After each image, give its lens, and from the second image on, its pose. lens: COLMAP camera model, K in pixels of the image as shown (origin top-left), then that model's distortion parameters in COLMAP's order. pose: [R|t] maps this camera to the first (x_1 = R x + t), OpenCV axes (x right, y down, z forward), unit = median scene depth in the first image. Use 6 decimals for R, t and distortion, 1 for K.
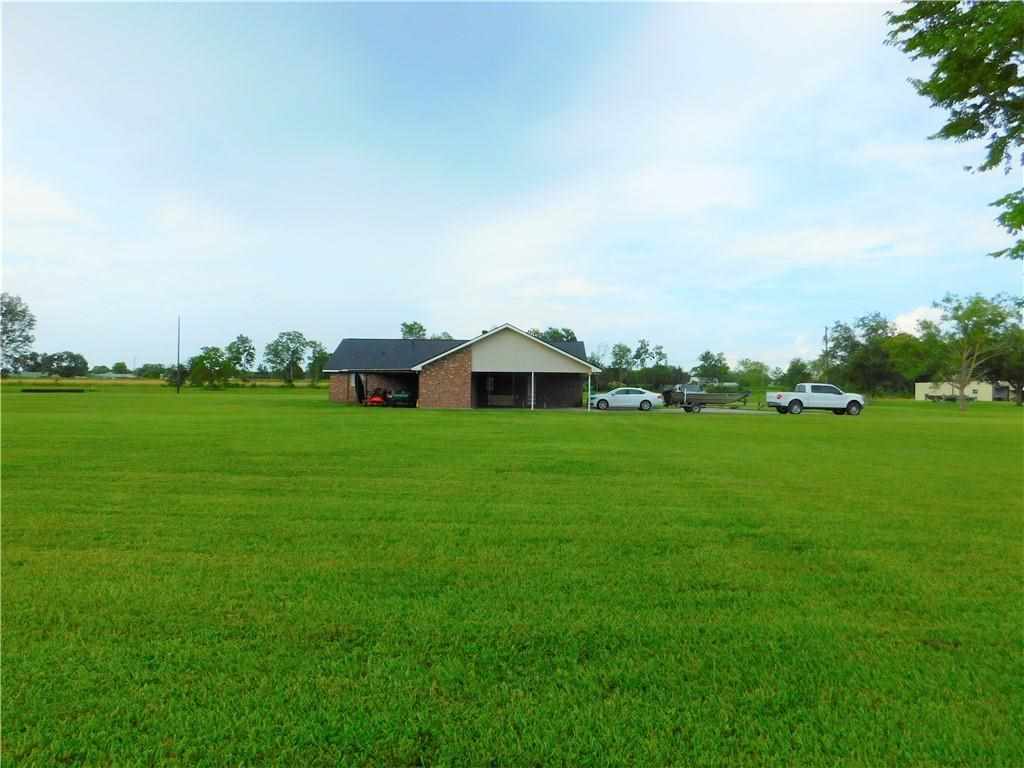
lens RADIAL K [[667.2, 0, 519.4], [0, 667.2, 382.3], [0, 0, 1]] dist [-0.062467, 0.045592]
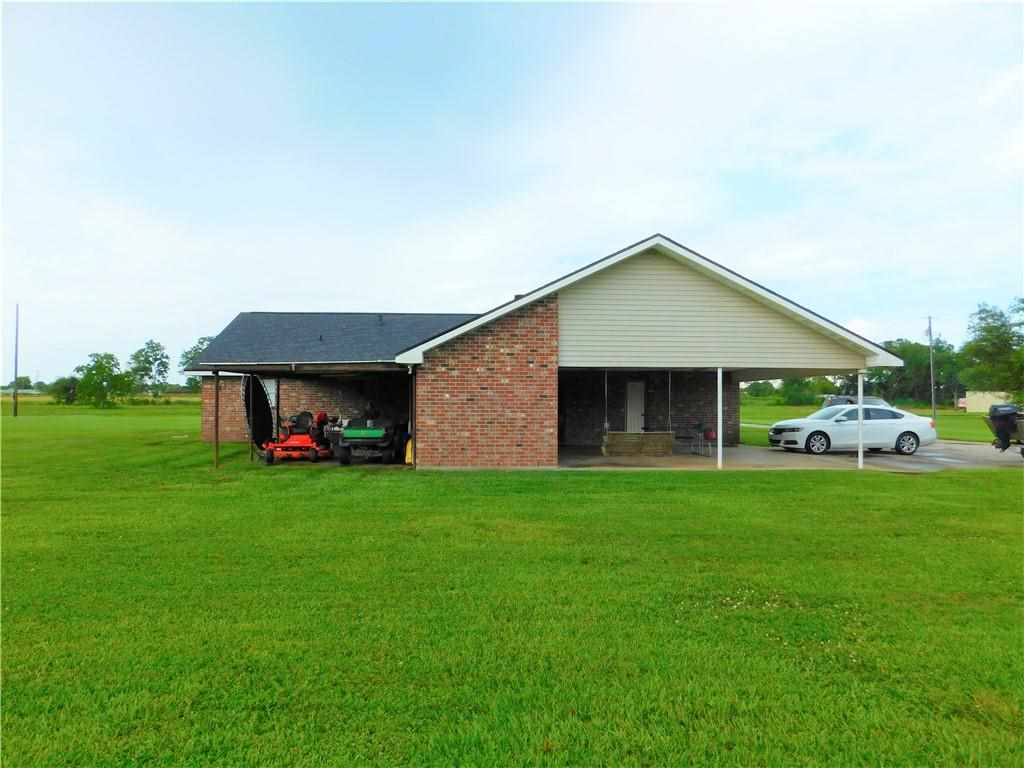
lens RADIAL K [[667.2, 0, 506.8], [0, 667.2, 389.7], [0, 0, 1]] dist [-0.062467, 0.045592]
pose [[0.998062, -0.007612, 0.061767, -0.479503], [0.008140, 0.999933, -0.008290, -0.002470], [-0.061699, 0.008776, 0.998056, 2.470566]]
